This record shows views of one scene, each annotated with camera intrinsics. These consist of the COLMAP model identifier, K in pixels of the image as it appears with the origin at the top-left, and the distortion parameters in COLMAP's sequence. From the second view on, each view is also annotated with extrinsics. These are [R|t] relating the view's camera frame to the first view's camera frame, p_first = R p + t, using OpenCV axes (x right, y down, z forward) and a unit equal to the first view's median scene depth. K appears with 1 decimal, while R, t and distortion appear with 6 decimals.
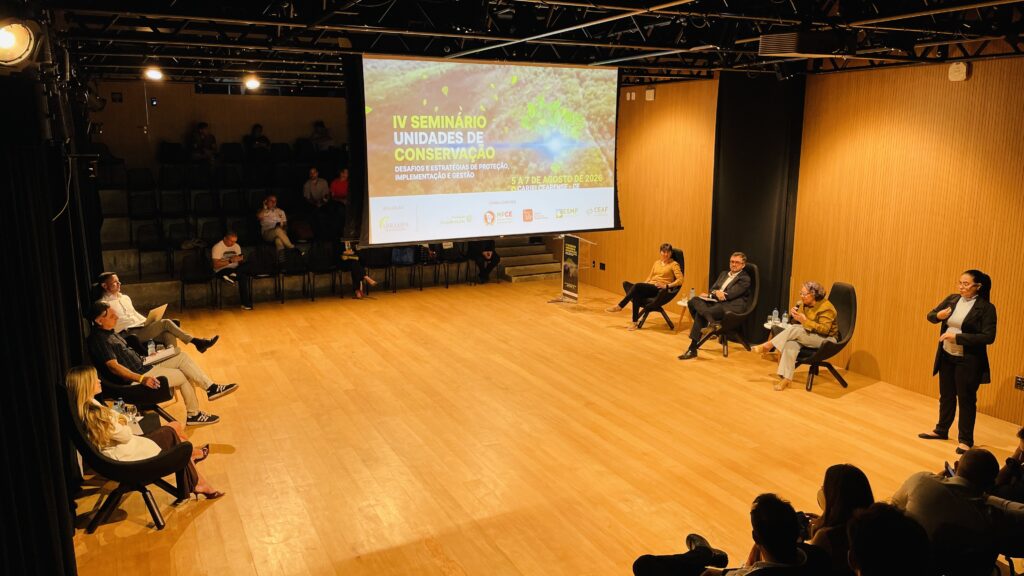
lens RADIAL K [[769.2, 0, 512.0], [0, 769.2, 288.0], [0, 0, 1]] dist [0.050652, -0.003845]
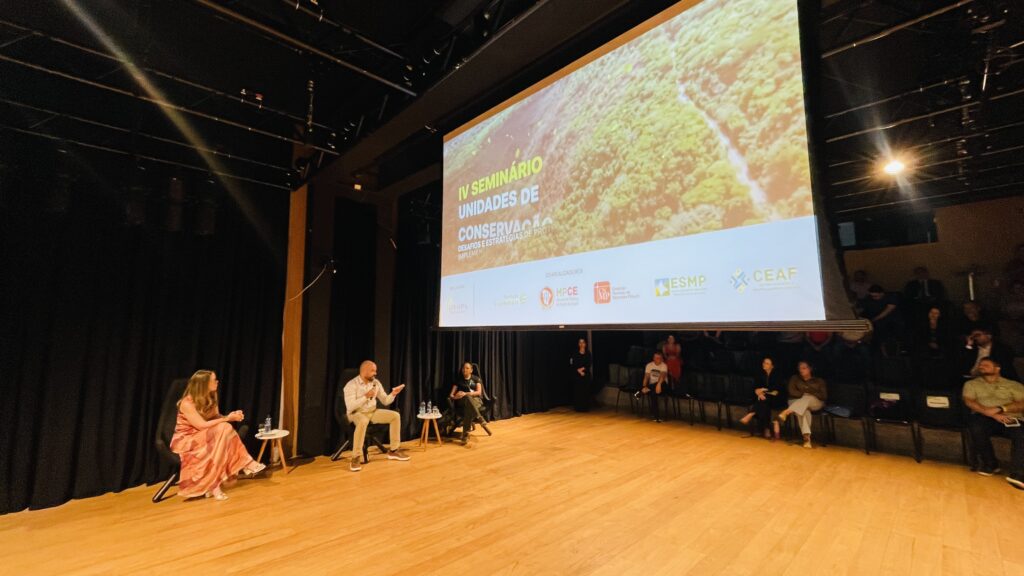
lens RADIAL K [[419.0, 0, 512.0], [0, 419.0, 288.0], [0, 0, 1]] dist [-0.000562, -0.000040]
pose [[0.299711, -0.097919, -0.948992, 0.252268], [-0.192690, 0.968005, -0.160736, -0.029061], [0.934368, 0.231036, 0.271254, 0.722339]]
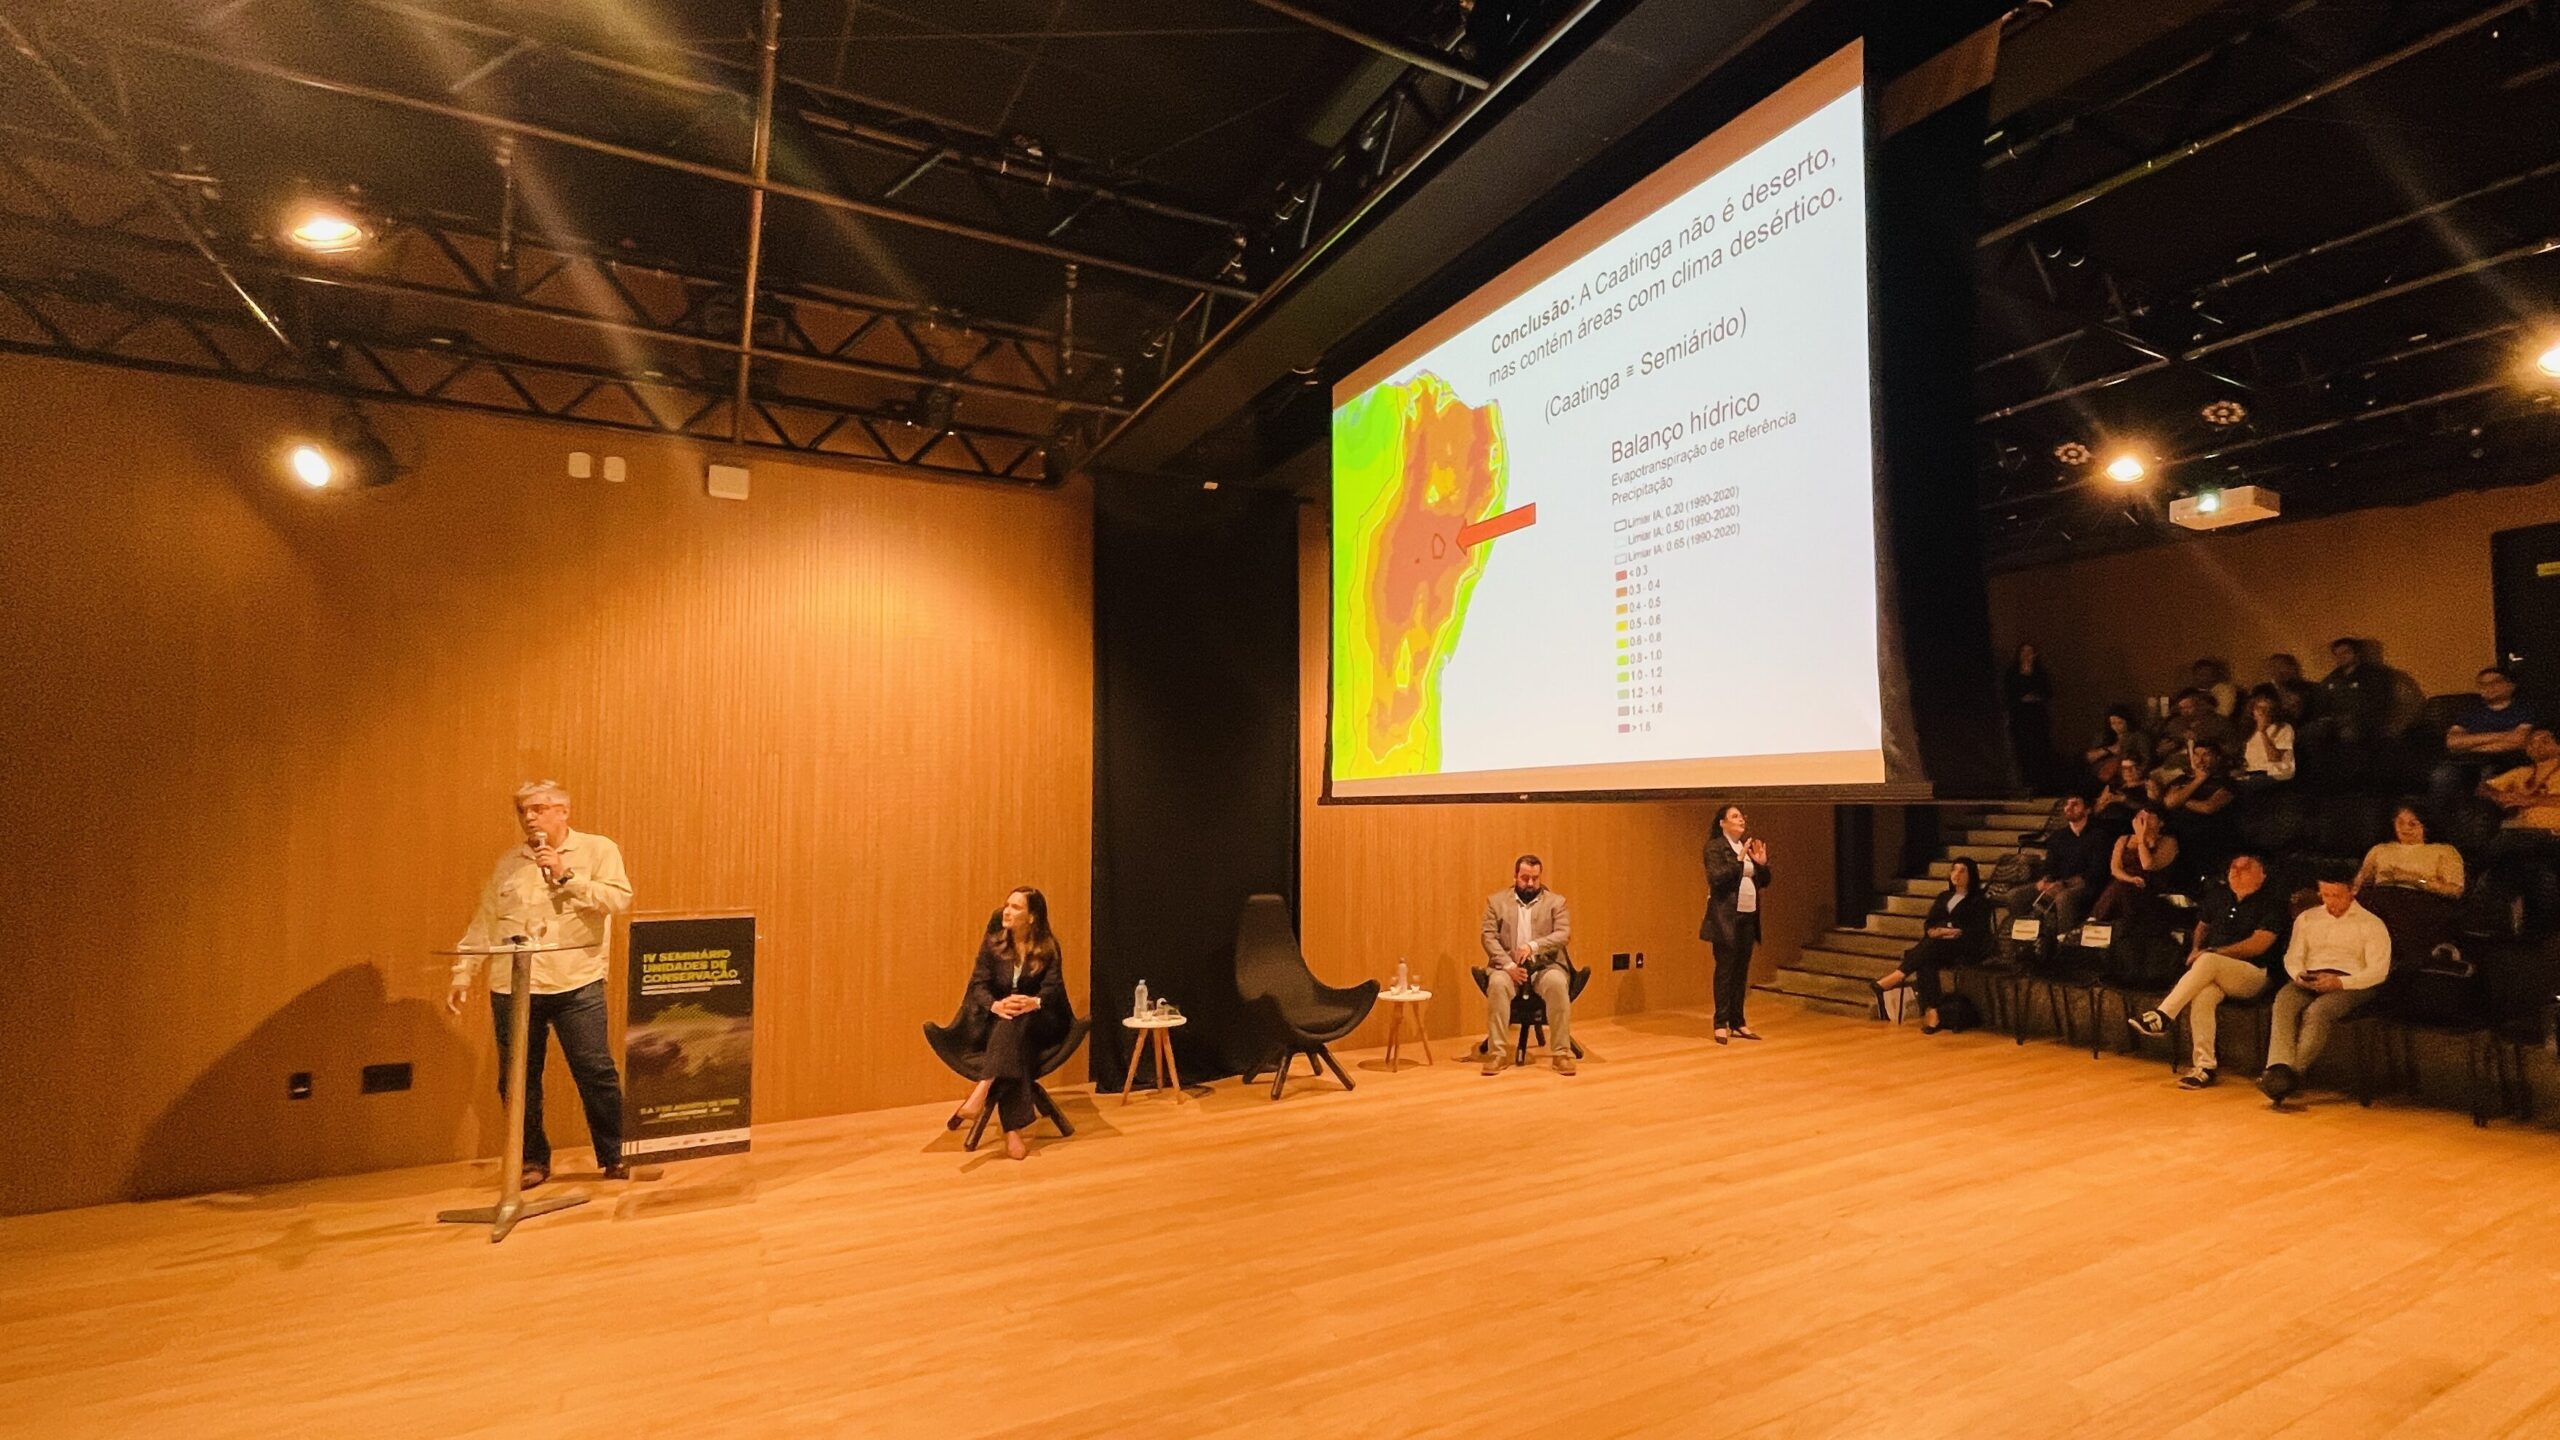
lens RADIAL K [[1212.8, 0, 1462.4], [0, 1212.8, 739.0], [0, 0, 1]] dist [-0.002148, 0.000290]
pose [[-0.104437, 0.050011, 0.993273, -0.446281], [0.201036, 0.979179, -0.028164, -0.075816], [-0.974001, 0.196743, -0.112316, 0.935401]]
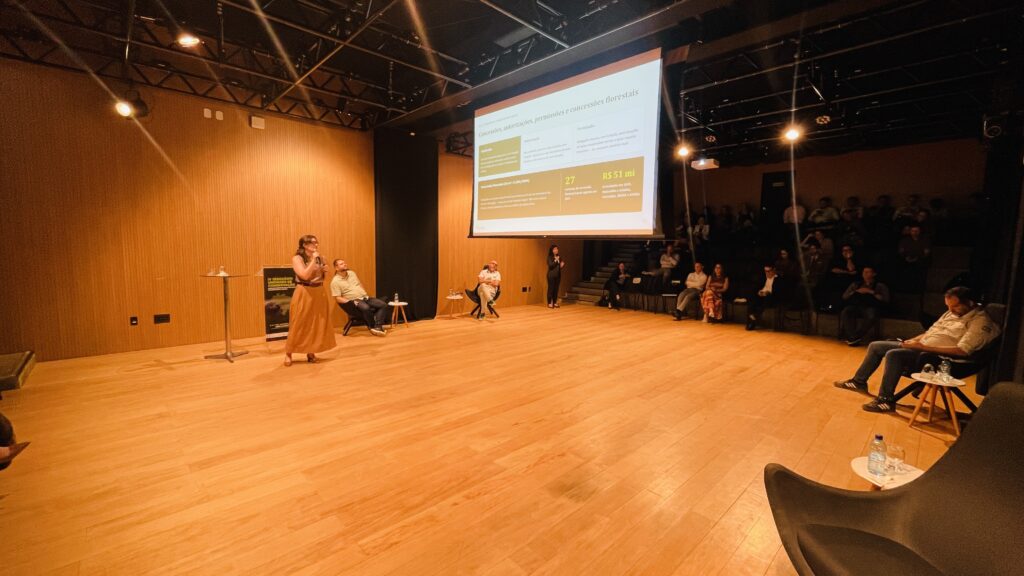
lens RADIAL K [[423.8, 0, 512.0], [0, 423.8, 288.0], [0, 0, 1]] dist [-0.002492, -0.000253]
pose [[-0.303753, -0.107164, 0.946705, -0.546713], [0.165794, 0.972548, 0.163285, -0.096302], [-0.938215, 0.206556, -0.277647, 1.077961]]
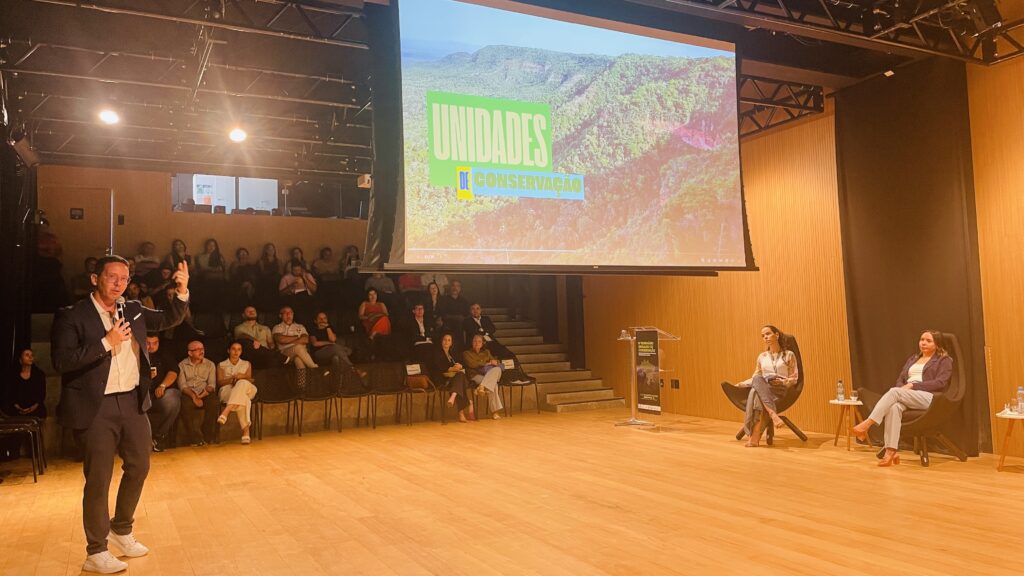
lens RADIAL K [[769.2, 0, 512.0], [0, 769.2, 288.0], [0, 0, 1]] dist [0.050652, -0.003845]
pose [[0.999281, -0.030670, 0.022284, -0.086825], [0.035344, 0.966282, -0.255048, 0.100070], [-0.013710, 0.255652, 0.966672, 0.300138]]
